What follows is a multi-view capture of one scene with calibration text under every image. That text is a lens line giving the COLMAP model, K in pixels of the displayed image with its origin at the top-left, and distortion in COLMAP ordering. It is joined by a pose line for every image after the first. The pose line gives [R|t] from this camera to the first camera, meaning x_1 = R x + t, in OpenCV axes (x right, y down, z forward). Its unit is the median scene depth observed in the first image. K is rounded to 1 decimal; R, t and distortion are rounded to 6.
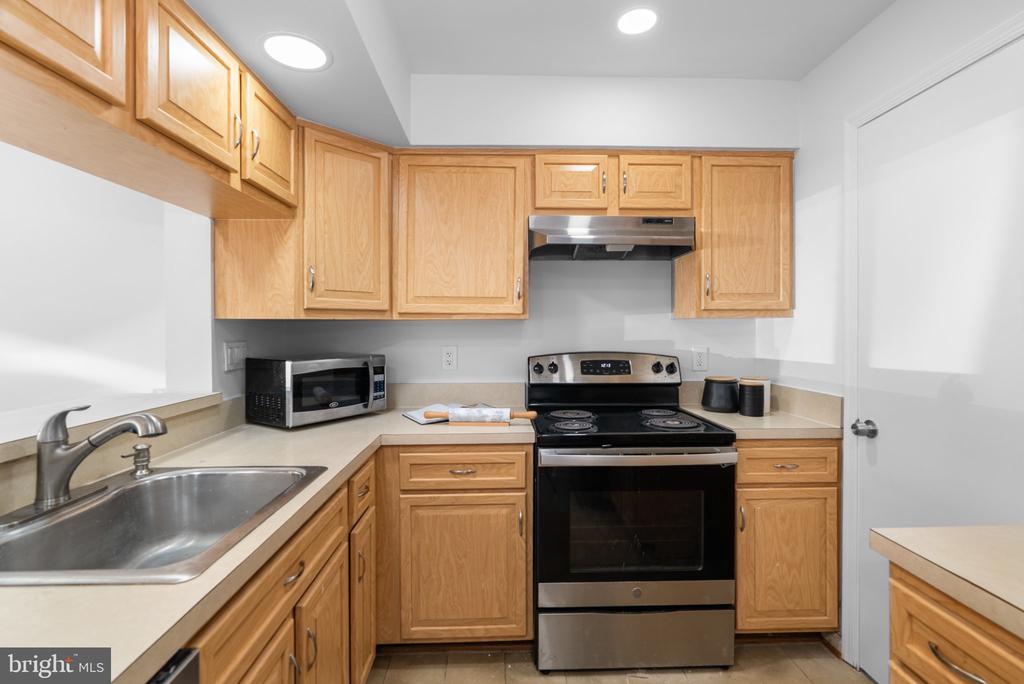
lens RADIAL K [[484.9, 0, 513.0], [0, 484.9, 334.6], [0, 0, 1]] dist [-0.010680, 0.003250]
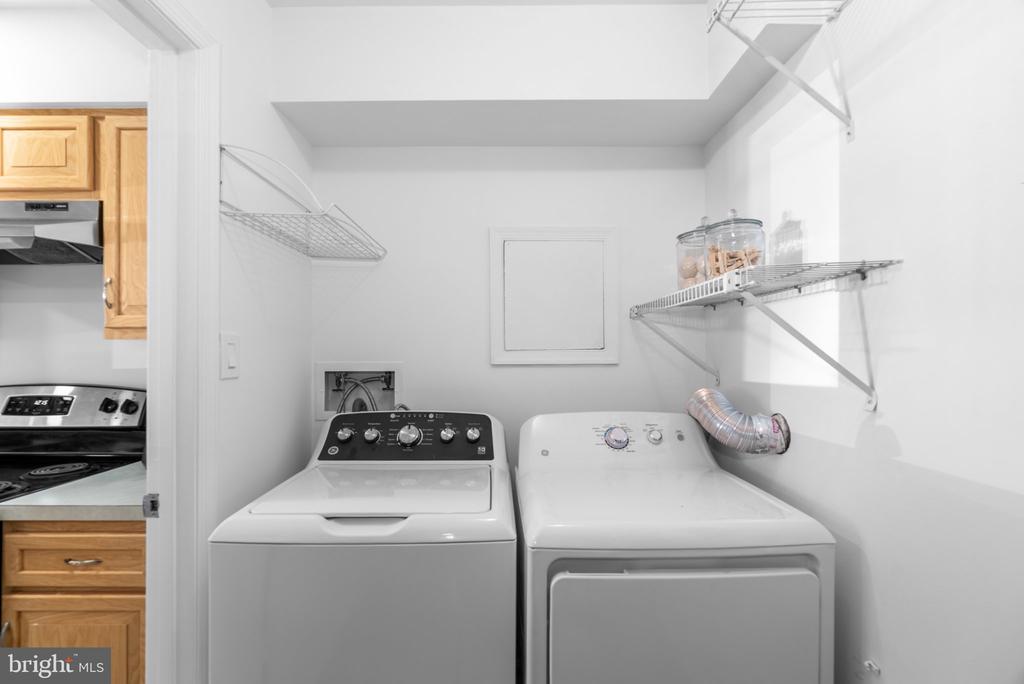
lens RADIAL K [[484.9, 0, 513.3], [0, 484.9, 344.9], [0, 0, 1]] dist [-0.010680, 0.003250]
pose [[0.999602, -0.001500, -0.028173, 1.157844], [0.001037, 0.999864, -0.016429, -0.015592], [0.028194, 0.016393, 0.999468, 0.339689]]
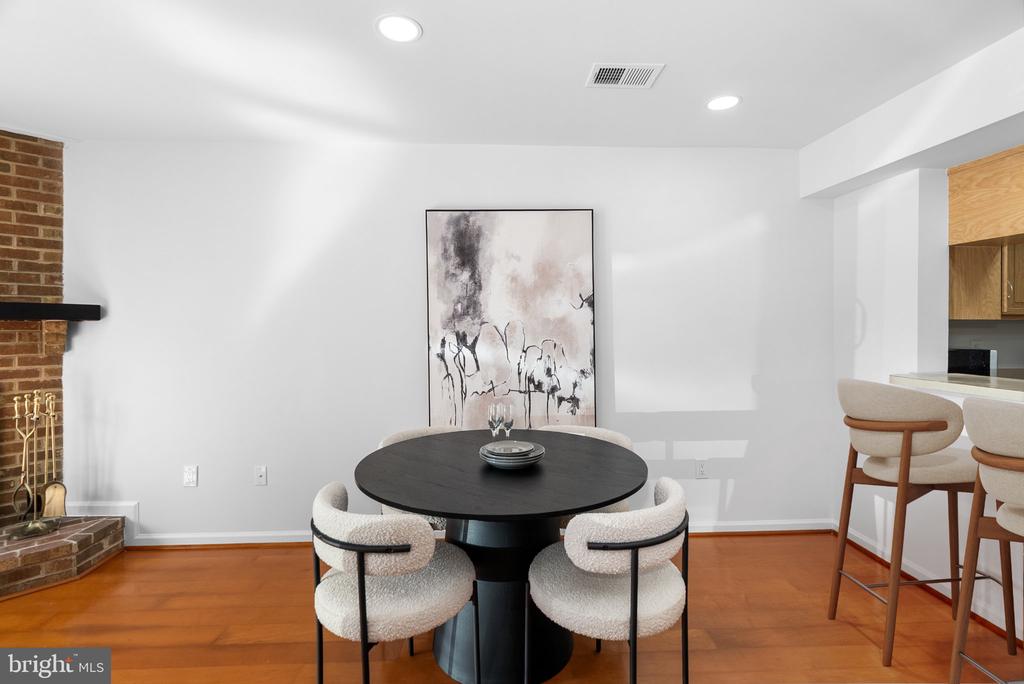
lens RADIAL K [[484.9, 0, 497.2], [0, 484.9, 324.0], [0, 0, 1]] dist [-0.010680, 0.003250]
pose [[0.999982, -0.002883, -0.005310, -1.789575], [0.002868, 0.999992, -0.002769, -0.020843], [0.005318, 0.002754, 0.999982, -0.335255]]
